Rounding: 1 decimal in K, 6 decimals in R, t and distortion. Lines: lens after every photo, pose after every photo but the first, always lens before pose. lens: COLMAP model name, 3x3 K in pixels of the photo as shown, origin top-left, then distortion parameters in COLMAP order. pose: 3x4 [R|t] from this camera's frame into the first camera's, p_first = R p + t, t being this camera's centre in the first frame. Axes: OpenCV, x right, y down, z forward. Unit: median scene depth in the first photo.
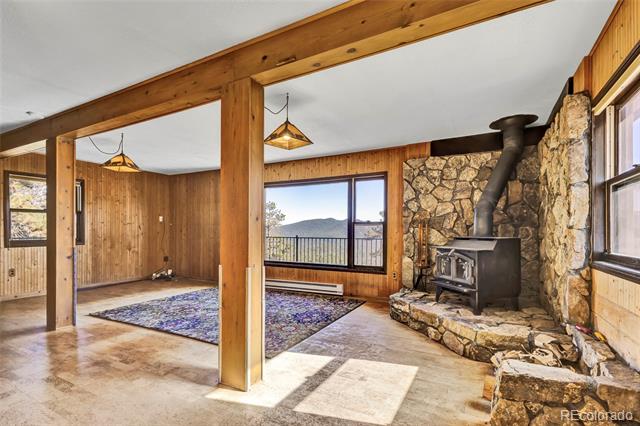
lens RADIAL K [[302.6, 0, 323.8], [0, 302.6, 231.2], [0, 0, 1]] dist [0.009256, -0.000558]
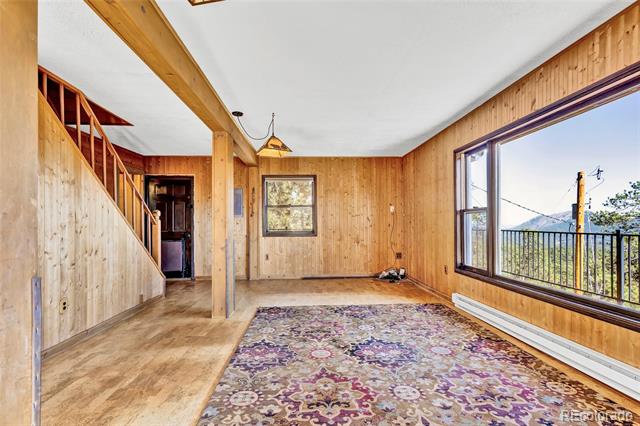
lens RADIAL K [[302.6, 0, 317.6], [0, 302.6, 217.6], [0, 0, 1]] dist [0.009256, -0.000558]
pose [[0.518946, -0.024288, -0.854462, 0.160688], [0.003033, 0.999642, -0.026573, 0.011013], [0.854801, 0.011198, 0.518835, 0.650241]]
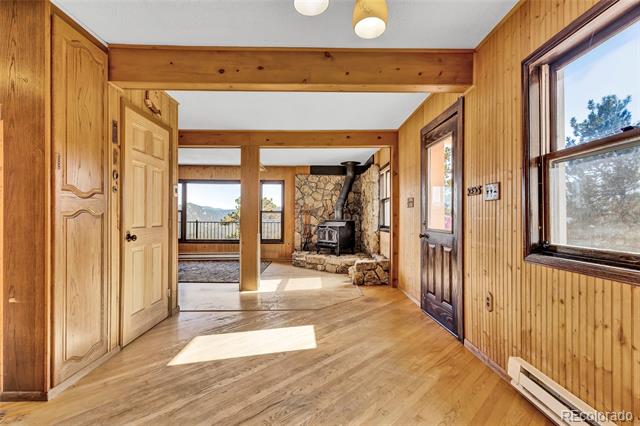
lens RADIAL K [[302.6, 0, 318.3], [0, 302.6, 215.2], [0, 0, 1]] dist [0.009256, -0.000558]
pose [[0.873007, 0.004180, 0.487690, -0.482109], [-0.001403, 0.999981, -0.006059, -0.000588], [-0.487706, 0.004605, 0.872996, -0.574312]]
